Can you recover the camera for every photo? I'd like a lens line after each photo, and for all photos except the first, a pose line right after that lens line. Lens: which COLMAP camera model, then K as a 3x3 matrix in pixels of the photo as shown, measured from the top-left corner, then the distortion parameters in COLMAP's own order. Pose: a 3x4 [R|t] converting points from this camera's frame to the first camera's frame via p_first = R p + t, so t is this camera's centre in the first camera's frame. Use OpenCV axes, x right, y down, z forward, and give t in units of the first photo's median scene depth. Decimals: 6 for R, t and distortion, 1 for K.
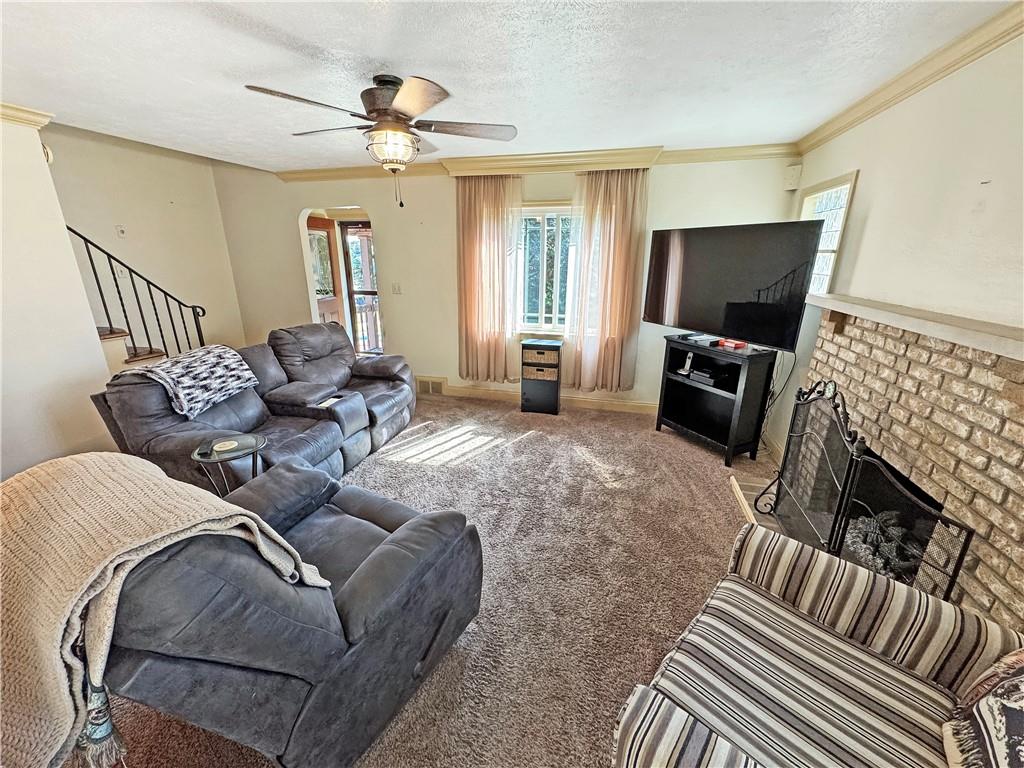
lens RADIAL K [[405.0, 0, 512.0], [0, 405.0, 384.0], [0, 0, 1]] dist [-0.001204, -0.000101]
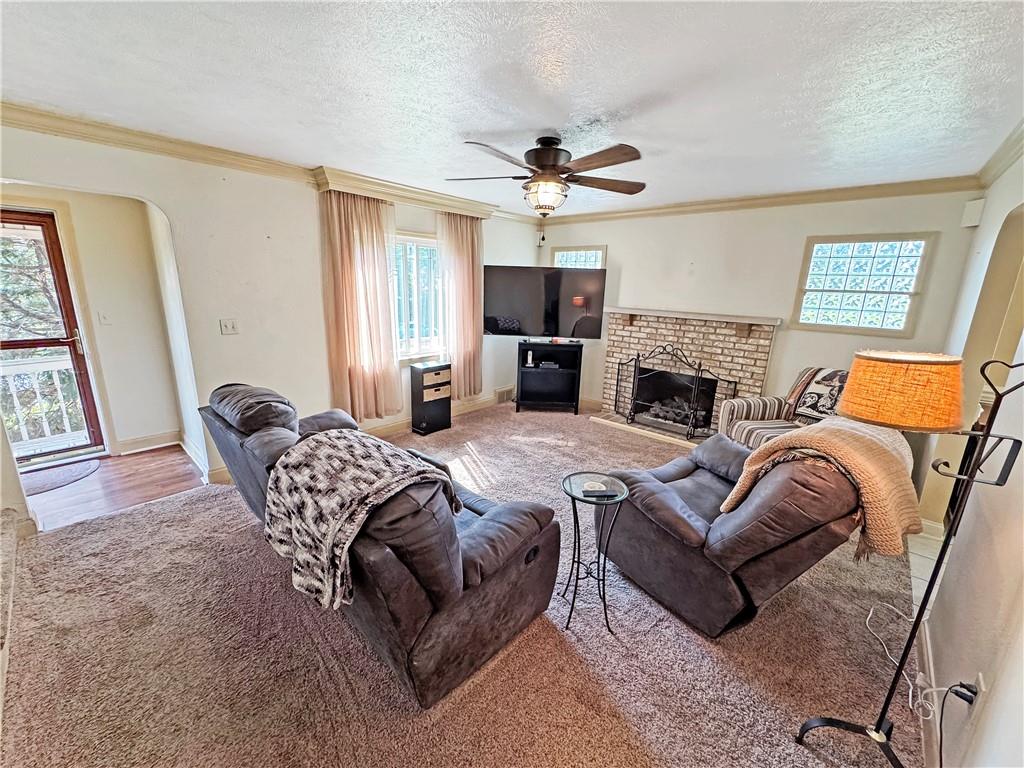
lens RADIAL K [[415.5, 0, 512.0], [0, 415.5, 384.0], [0, 0, 1]] dist [0.001547, 0.000030]
pose [[0.468108, -0.204363, 0.859715, -0.881066], [0.242064, 0.965332, 0.097668, -0.124086], [-0.849871, 0.162387, 0.501349, 0.334716]]
